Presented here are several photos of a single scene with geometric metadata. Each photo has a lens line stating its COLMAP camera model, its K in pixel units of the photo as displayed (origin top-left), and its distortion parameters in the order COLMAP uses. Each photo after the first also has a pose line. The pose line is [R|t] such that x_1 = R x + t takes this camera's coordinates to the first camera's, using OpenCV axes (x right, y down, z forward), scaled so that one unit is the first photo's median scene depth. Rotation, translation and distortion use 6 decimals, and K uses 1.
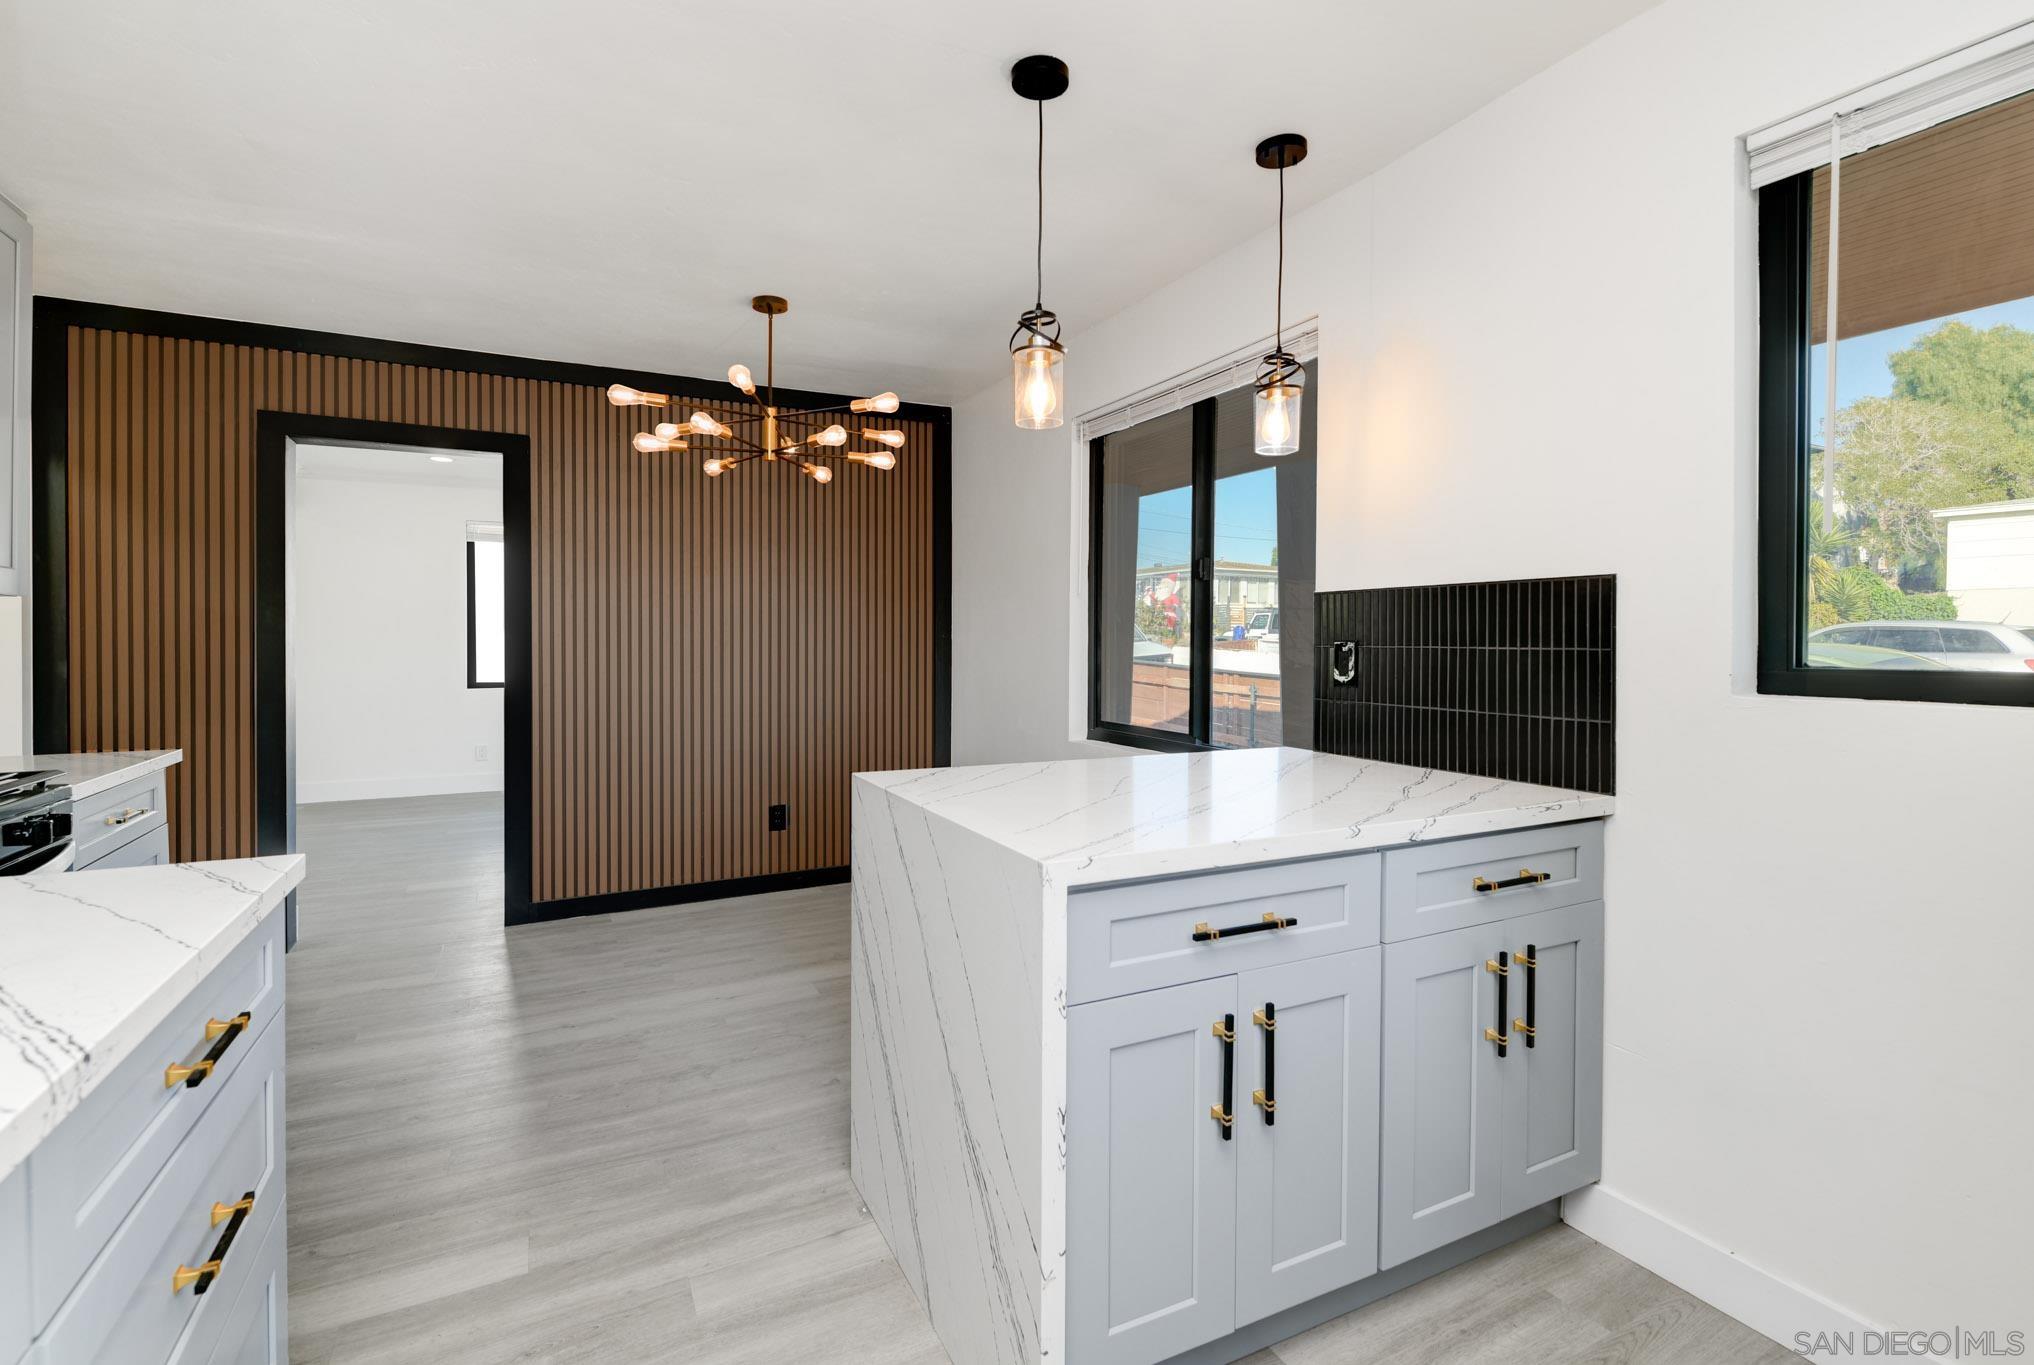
lens RADIAL K [[895.2, 0, 1023.8], [0, 895.2, 668.2], [0, 0, 1]] dist [-0.000235, -0.000217]
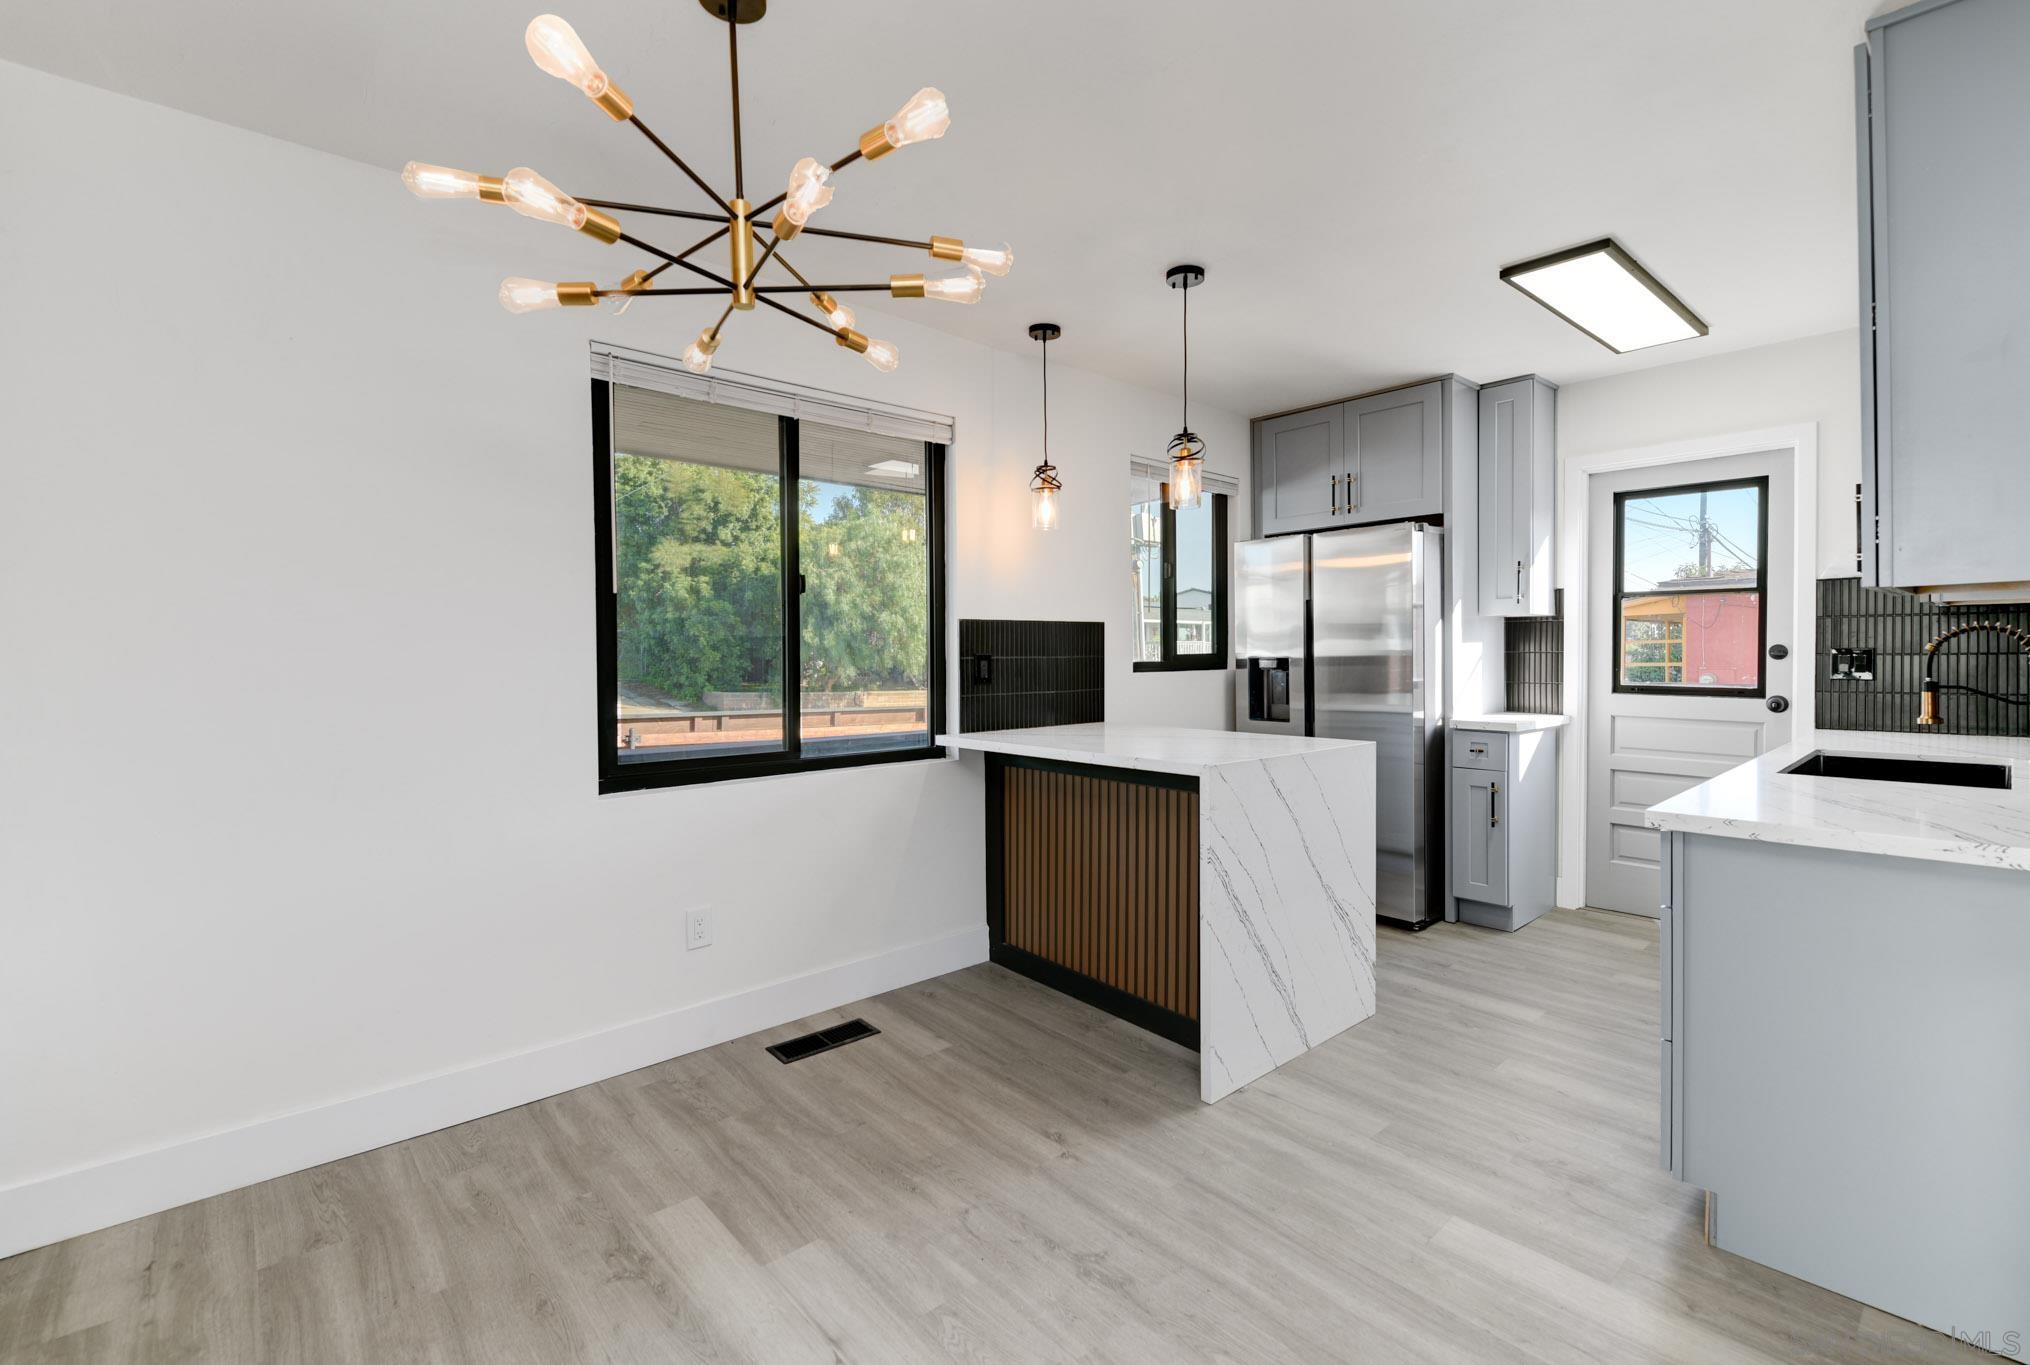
lens RADIAL K [[893.4, 0, 1021.7], [0, 893.4, 668.3], [0, 0, 1]] dist [-0.000235, -0.000217]
pose [[-0.226095, -0.030877, 0.973616, -1.354659], [0.026565, 0.998930, 0.037849, -0.075162], [-0.973743, 0.034421, -0.225033, 1.578513]]
